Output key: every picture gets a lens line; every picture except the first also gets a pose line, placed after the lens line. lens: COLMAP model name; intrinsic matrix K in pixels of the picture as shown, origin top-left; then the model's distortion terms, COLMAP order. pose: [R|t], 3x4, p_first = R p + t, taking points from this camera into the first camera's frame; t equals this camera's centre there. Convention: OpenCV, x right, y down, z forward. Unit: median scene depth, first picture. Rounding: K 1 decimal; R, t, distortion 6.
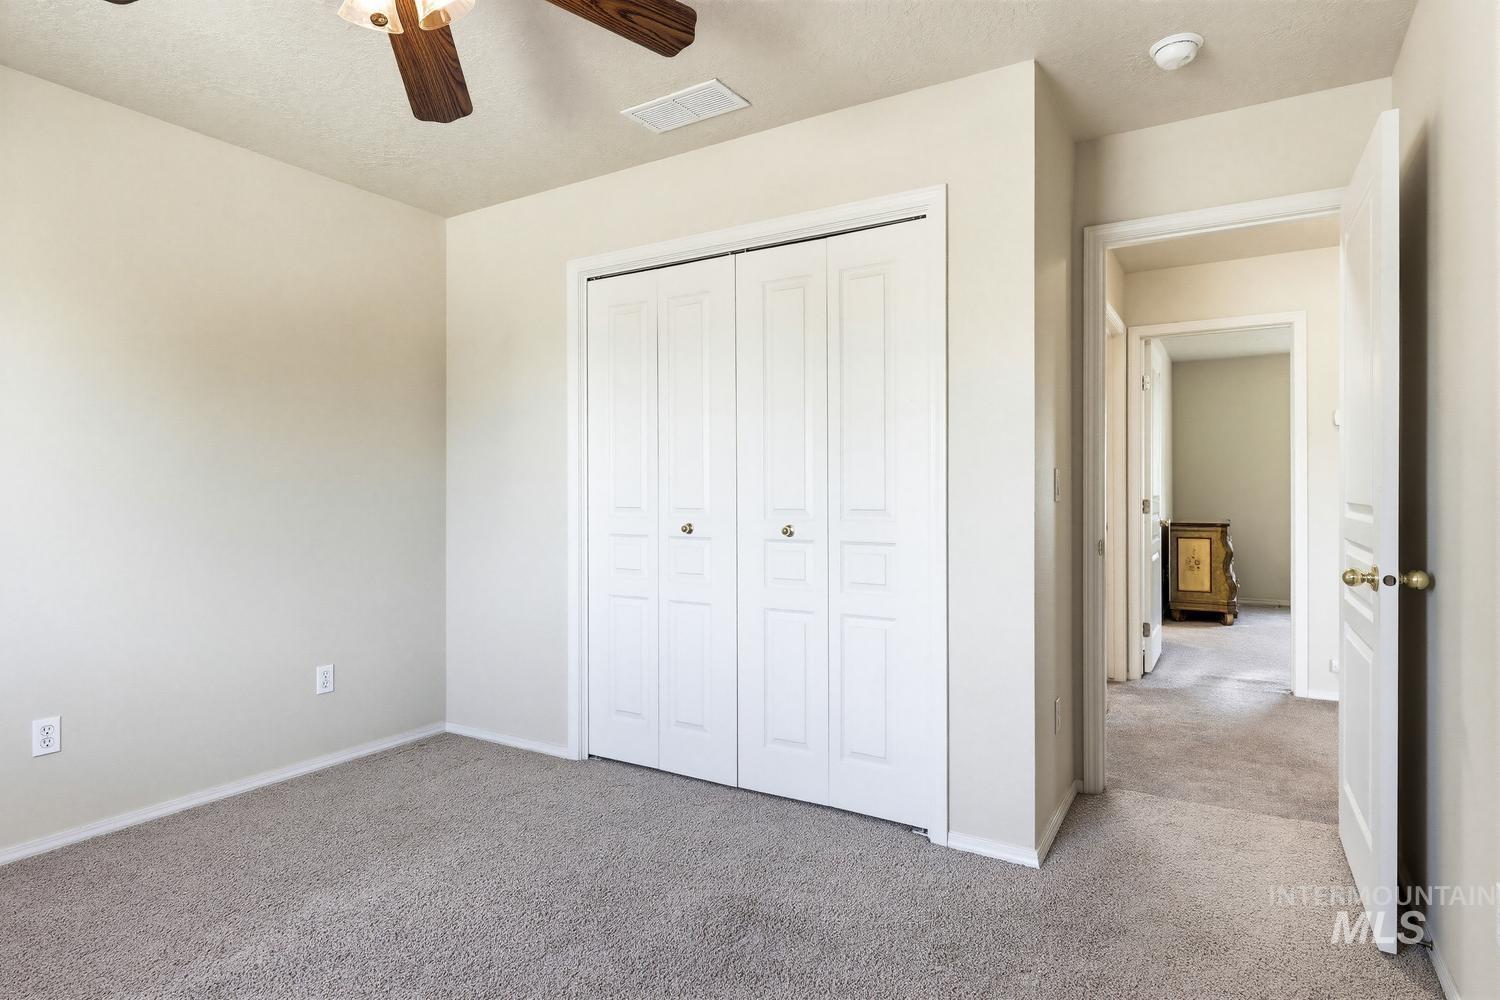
lens RADIAL K [[792.8, 0, 750.0], [0, 792.8, 500.0], [0, 0, 1]] dist [0.000745, -0.000062]
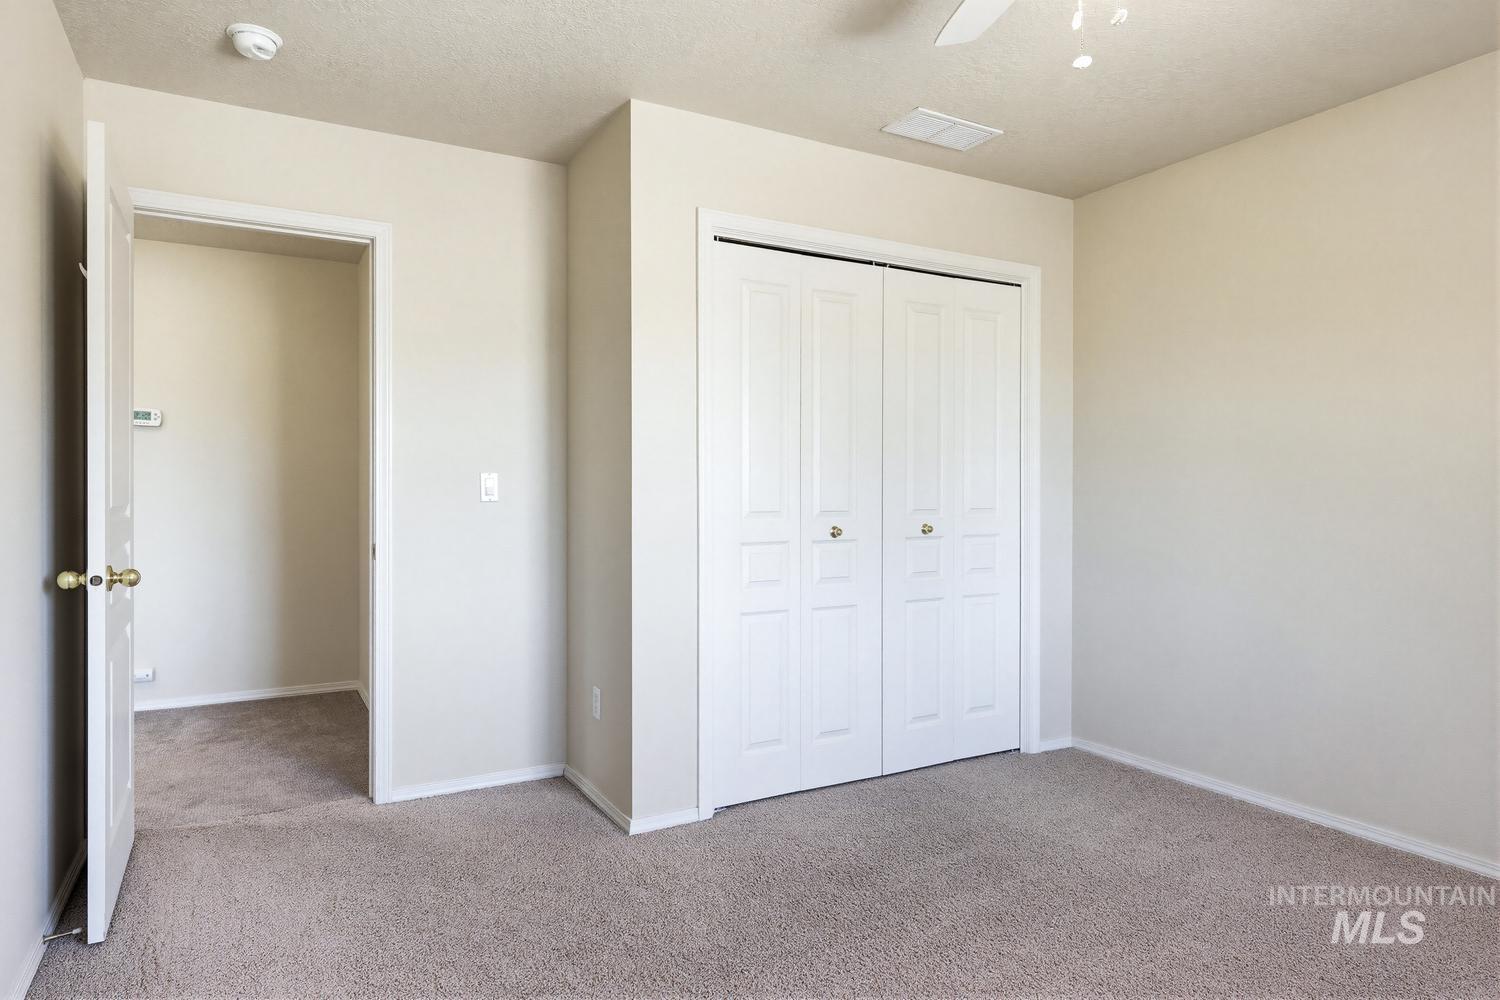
lens RADIAL K [[855.2, 0, 750.0], [0, 855.2, 500.0], [0, 0, 1]] dist [0.007391, 0.000968]
pose [[0.507184, -0.013283, 0.861736, -1.057218], [0.002565, 0.999900, 0.013903, -0.019358], [-0.861834, -0.004841, 0.507167, 0.564314]]
